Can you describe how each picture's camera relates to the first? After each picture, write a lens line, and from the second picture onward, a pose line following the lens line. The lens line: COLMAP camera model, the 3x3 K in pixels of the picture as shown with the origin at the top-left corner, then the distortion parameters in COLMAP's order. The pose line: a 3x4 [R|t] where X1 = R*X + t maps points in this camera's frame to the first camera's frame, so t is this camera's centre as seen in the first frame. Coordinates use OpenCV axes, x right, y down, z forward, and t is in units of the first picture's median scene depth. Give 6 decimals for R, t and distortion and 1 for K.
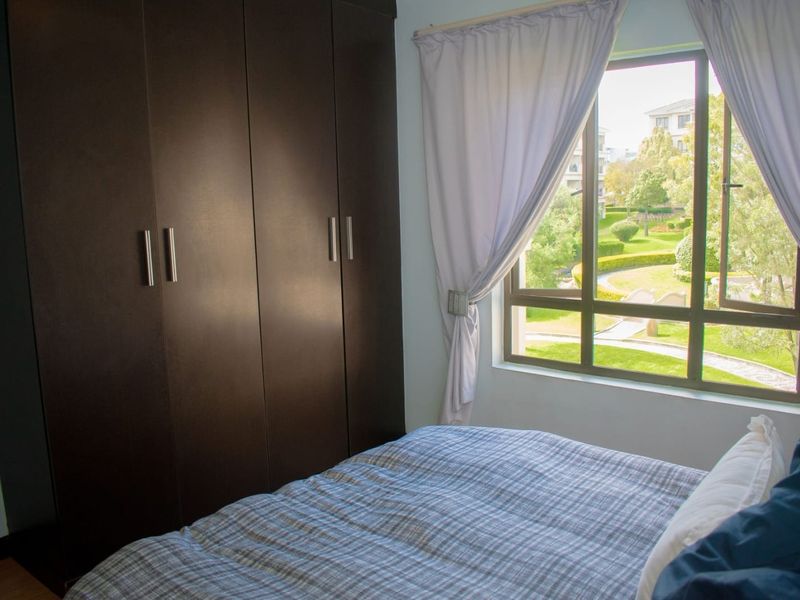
lens RADIAL K [[717.7, 0, 400.0], [0, 717.7, 300.0], [0, 0, 1]] dist [-0.096514, -0.000536]
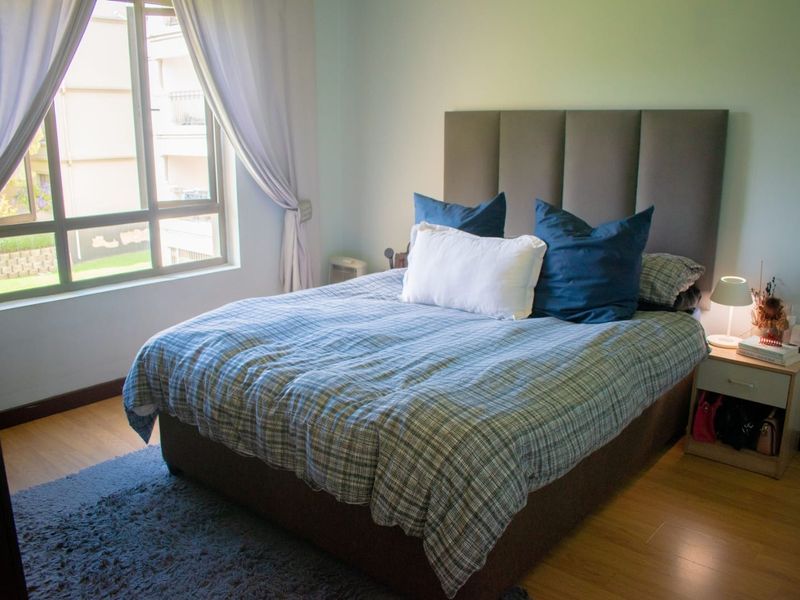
lens RADIAL K [[717.7, 0, 400.0], [0, 717.7, 300.0], [0, 0, 1]] dist [-0.096514, -0.000536]
pose [[0.026758, -0.215600, 0.976115, -1.197741], [0.145029, 0.966971, 0.209605, -0.044818], [-0.989065, 0.135956, 0.057143, 0.759132]]
